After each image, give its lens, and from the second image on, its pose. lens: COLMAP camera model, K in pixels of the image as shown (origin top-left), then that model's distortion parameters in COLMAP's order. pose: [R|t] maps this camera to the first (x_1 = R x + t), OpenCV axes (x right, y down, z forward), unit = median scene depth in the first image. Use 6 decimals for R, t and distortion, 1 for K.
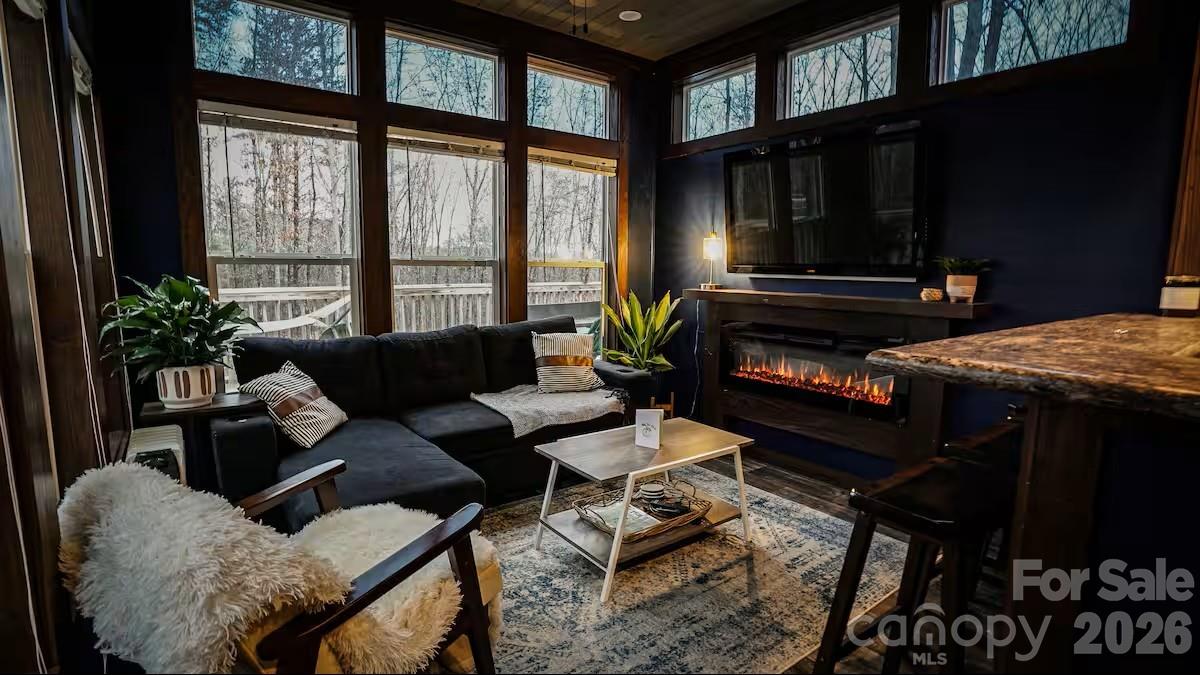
lens RADIAL K [[584.9, 0, 593.9], [0, 584.9, 337.6], [0, 0, 1]] dist [-0.002064, -0.000259]
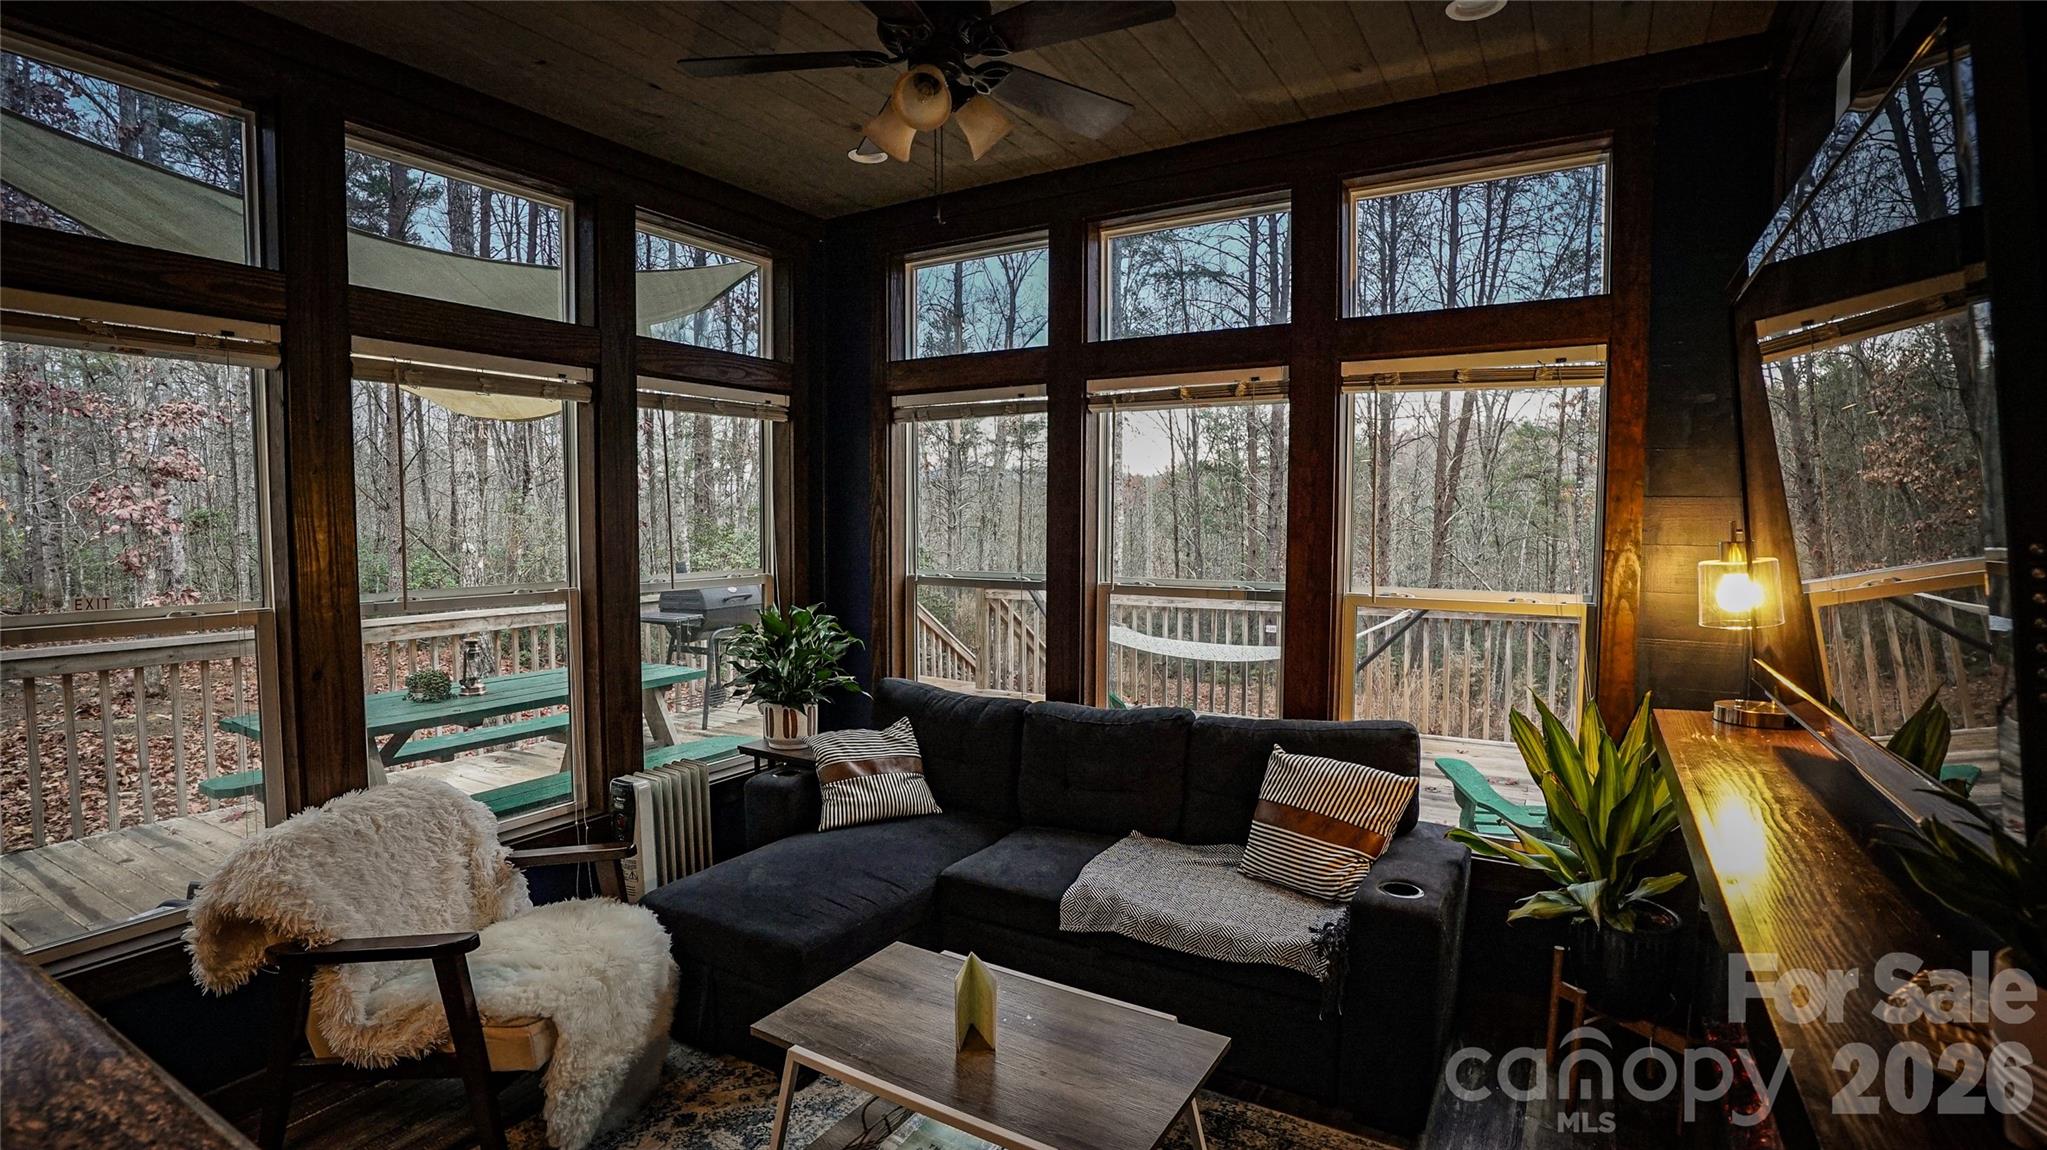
lens RADIAL K [[975.2, 0, 1023.5], [0, 975.2, 575.0], [0, 0, 1]] dist [-0.000340, 0.000067]
pose [[0.388103, 0.038230, -0.920823, 0.617543], [-0.122413, 0.992425, -0.010391, -0.131174], [0.913450, 0.116754, 0.389843, 0.546381]]
